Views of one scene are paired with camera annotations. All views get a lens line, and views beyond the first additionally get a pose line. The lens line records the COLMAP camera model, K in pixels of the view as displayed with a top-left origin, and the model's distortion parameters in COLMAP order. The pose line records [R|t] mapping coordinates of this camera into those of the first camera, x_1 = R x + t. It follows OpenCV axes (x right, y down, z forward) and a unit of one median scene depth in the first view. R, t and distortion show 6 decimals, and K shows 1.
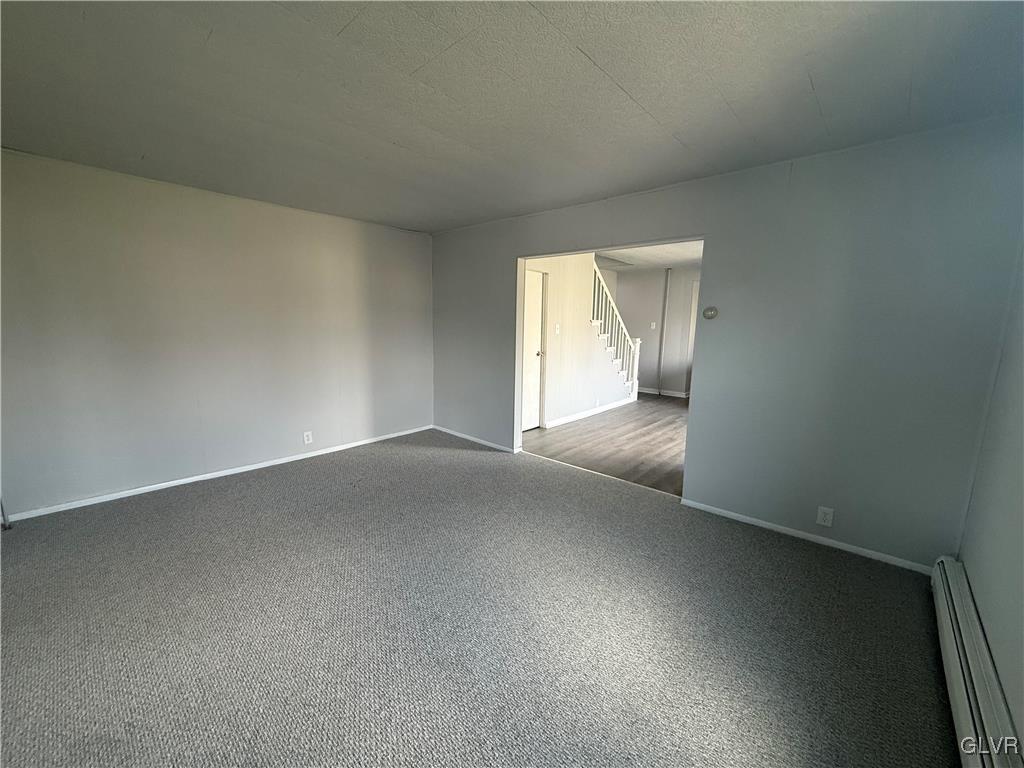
lens RADIAL K [[414.7, 0, 512.0], [0, 414.7, 384.0], [0, 0, 1]] dist [-0.000062, -0.000003]
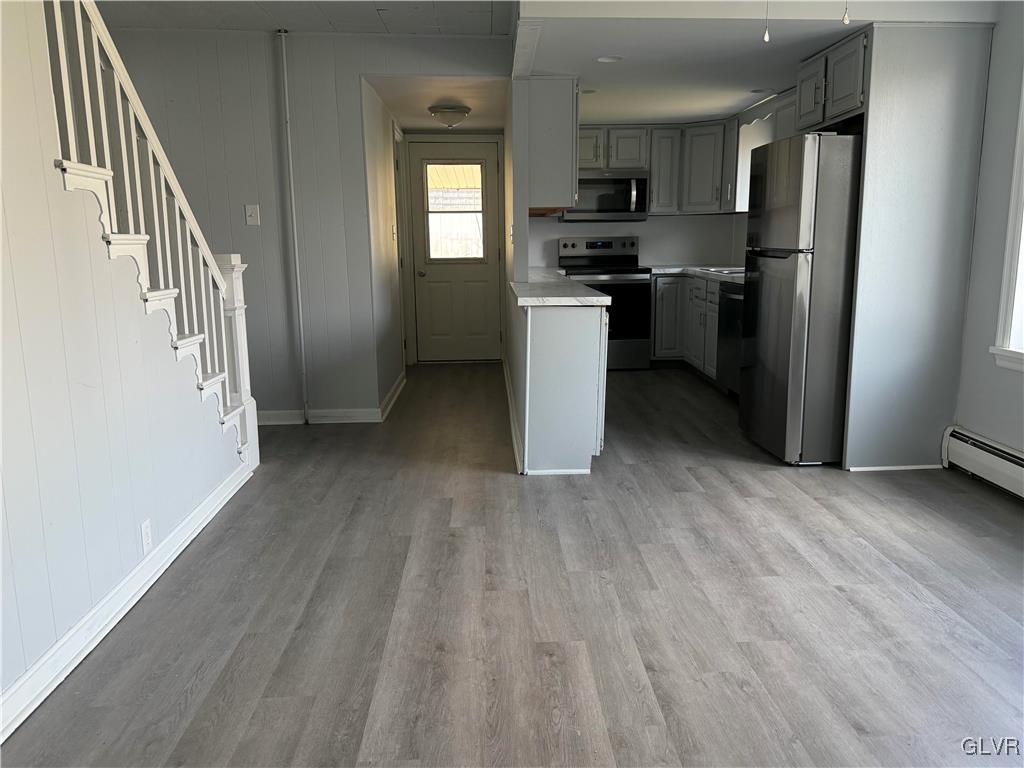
lens RADIAL K [[799.8, 0, 512.0], [0, 799.8, 384.0], [0, 0, 1]] dist [0.068280, -0.002338]
pose [[0.723977, -0.148083, 0.673742, 0.056476], [0.125981, 0.988644, 0.081922, -0.044454], [-0.678223, 0.025569, 0.734411, 0.479103]]
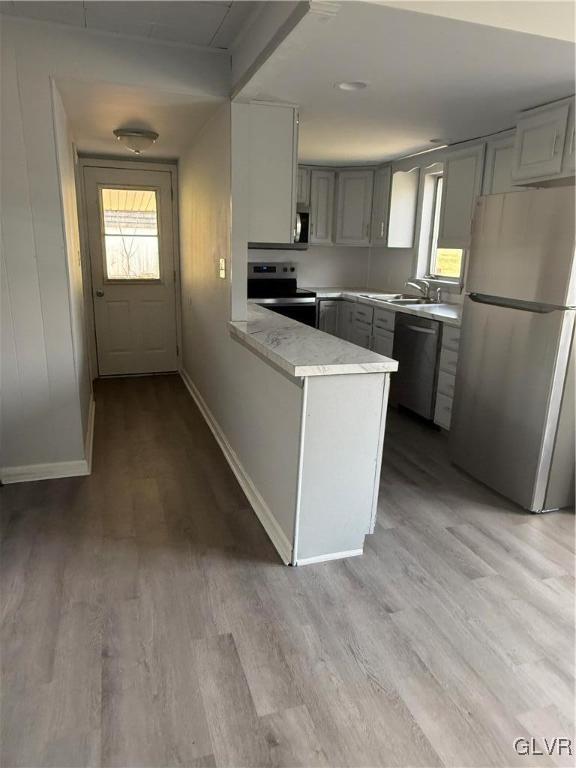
lens RADIAL K [[543.1, 0, 288.0], [0, 543.1, 384.0], [0, 0, 1]] dist [-0.003890, -0.001798]
pose [[0.506660, -0.218381, 0.834030, 0.184393], [0.117556, 0.975852, 0.184102, -0.104187], [-0.854094, 0.004768, 0.520097, 0.726658]]
